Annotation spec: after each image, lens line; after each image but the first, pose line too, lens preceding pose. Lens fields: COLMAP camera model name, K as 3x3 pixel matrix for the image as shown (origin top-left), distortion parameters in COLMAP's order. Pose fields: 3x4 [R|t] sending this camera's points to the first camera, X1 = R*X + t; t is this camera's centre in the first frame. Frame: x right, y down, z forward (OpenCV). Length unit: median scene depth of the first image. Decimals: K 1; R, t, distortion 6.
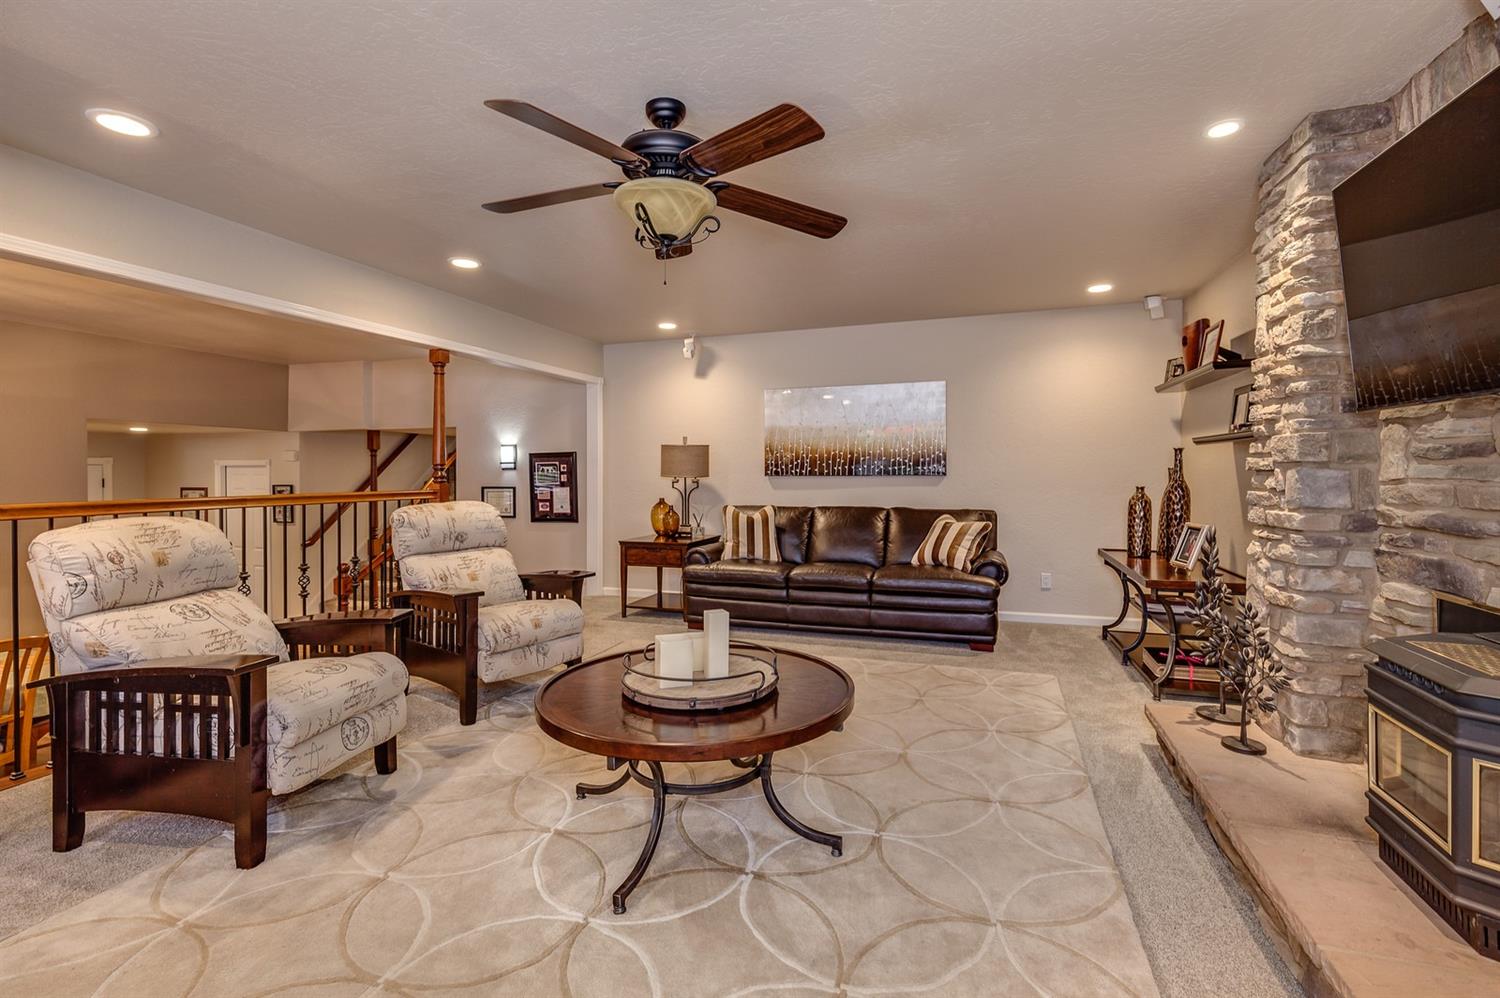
lens RADIAL K [[690.4, 0, 750.0], [0, 690.4, 499.0], [0, 0, 1]] dist [-0.001476, -0.000612]
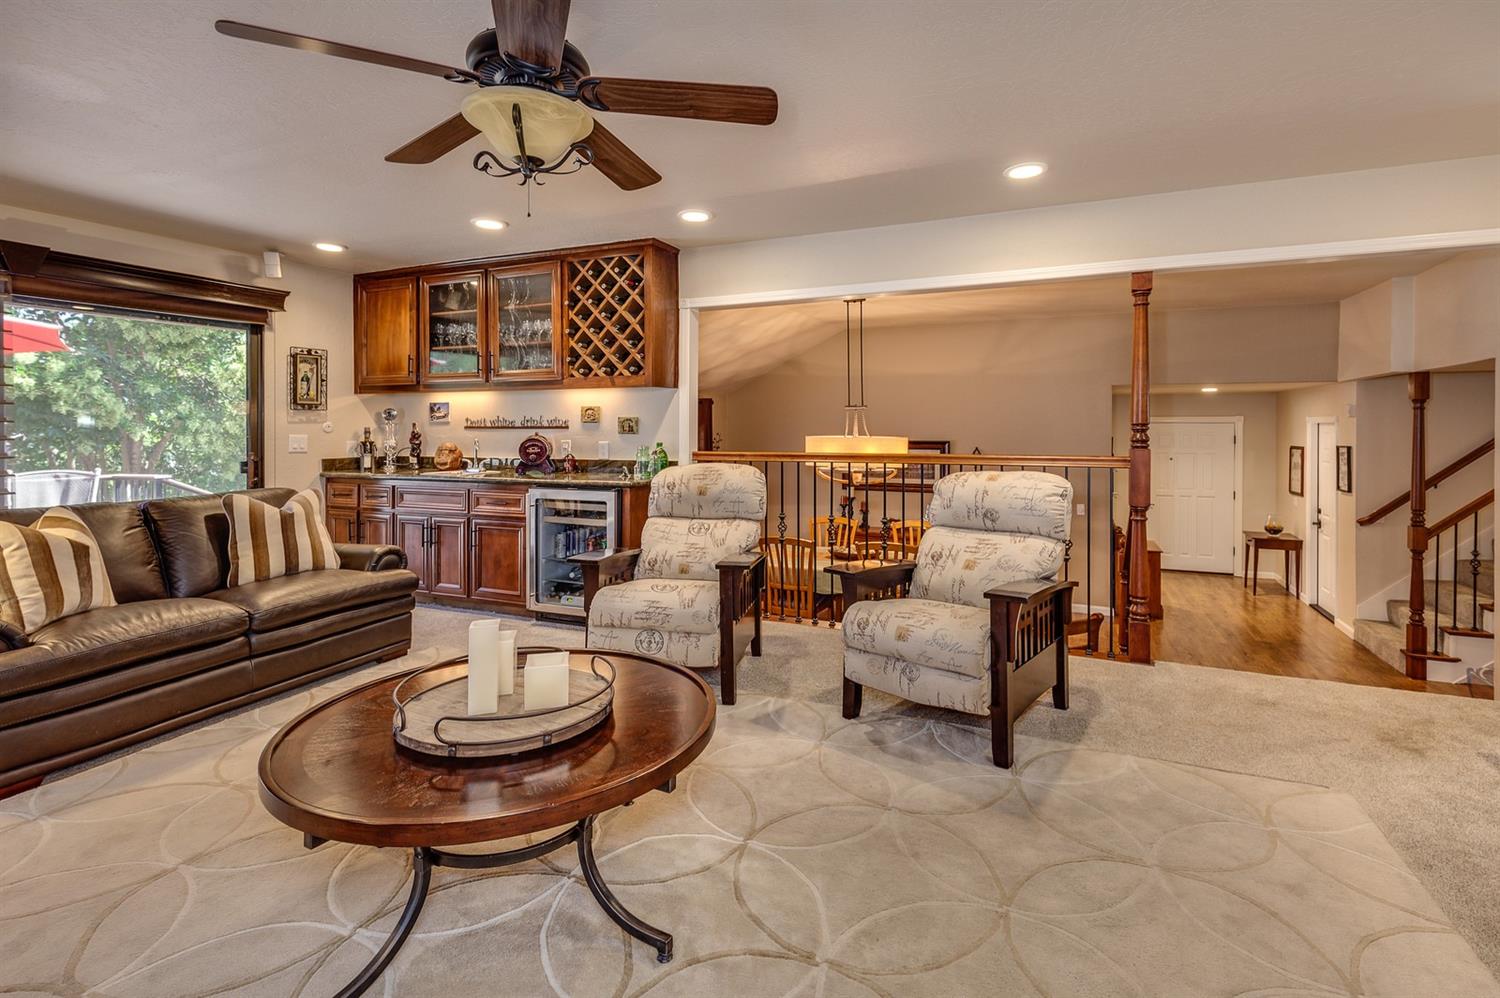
lens RADIAL K [[682.6, 0, 755.5], [0, 682.6, 432.5], [0, 0, 1]] dist [0.001058, -0.000340]
pose [[-0.080227, 0.006770, -0.996754, 0.404415], [-0.037936, 0.999232, 0.009840, -0.039025], [0.996054, 0.038603, -0.079908, 0.792370]]
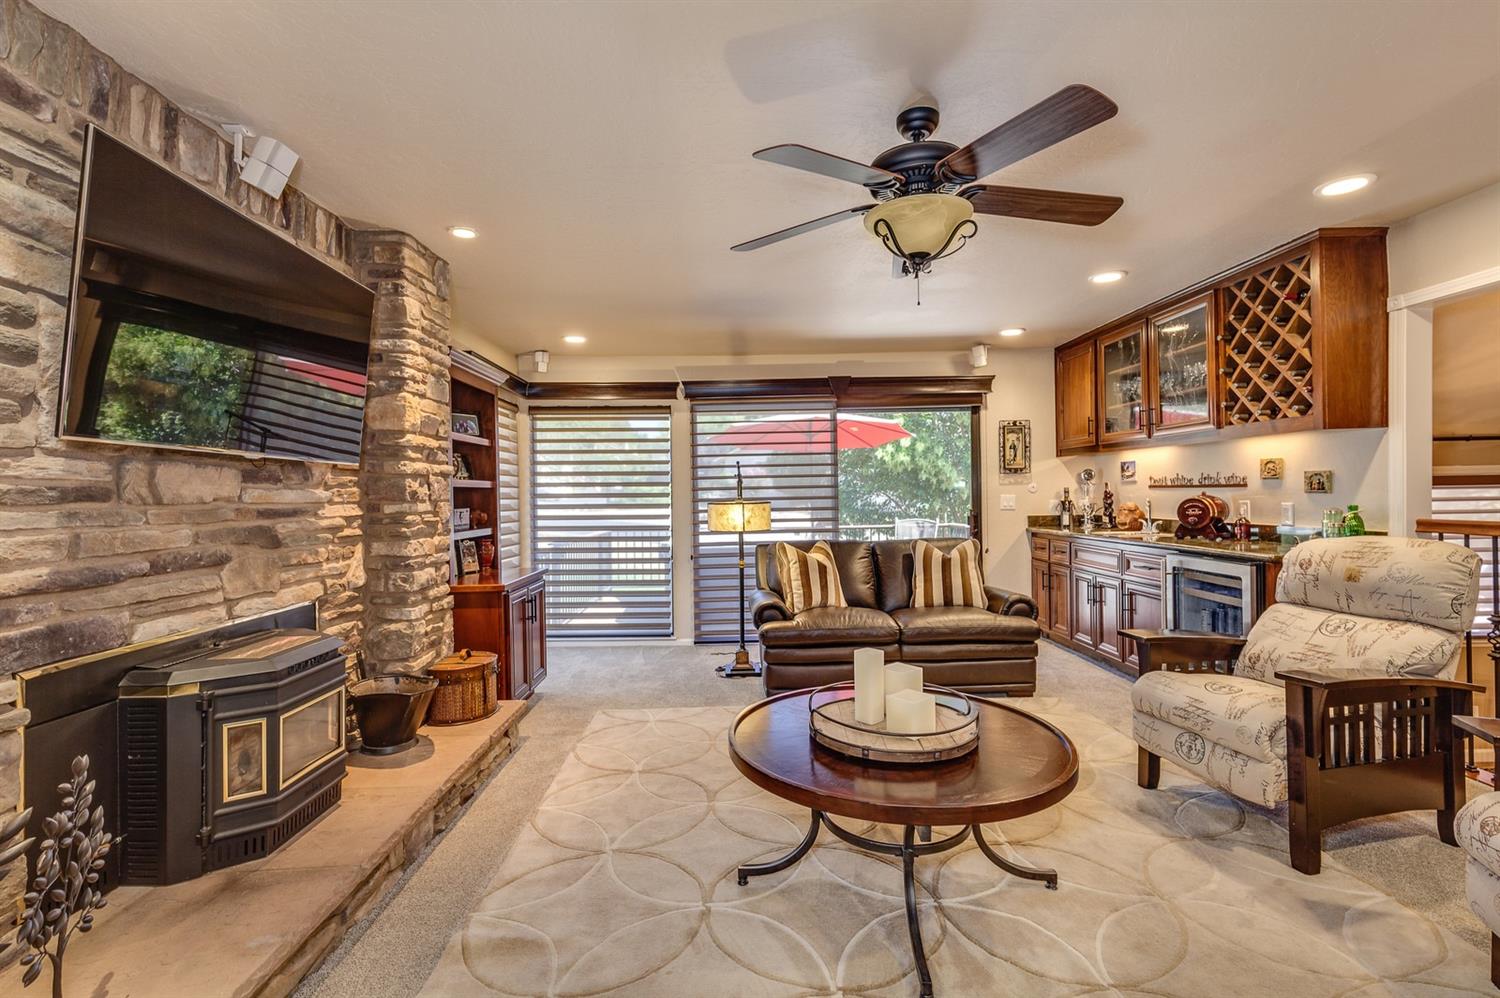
lens RADIAL K [[690.4, 0, 750.0], [0, 690.4, 499.0], [0, 0, 1]] dist [-0.001476, -0.000612]
pose [[-0.945383, 0.016901, -0.325522, 0.235408], [0.001741, 0.998902, 0.046806, -0.052362], [0.325956, 0.043683, -0.944375, 1.090152]]
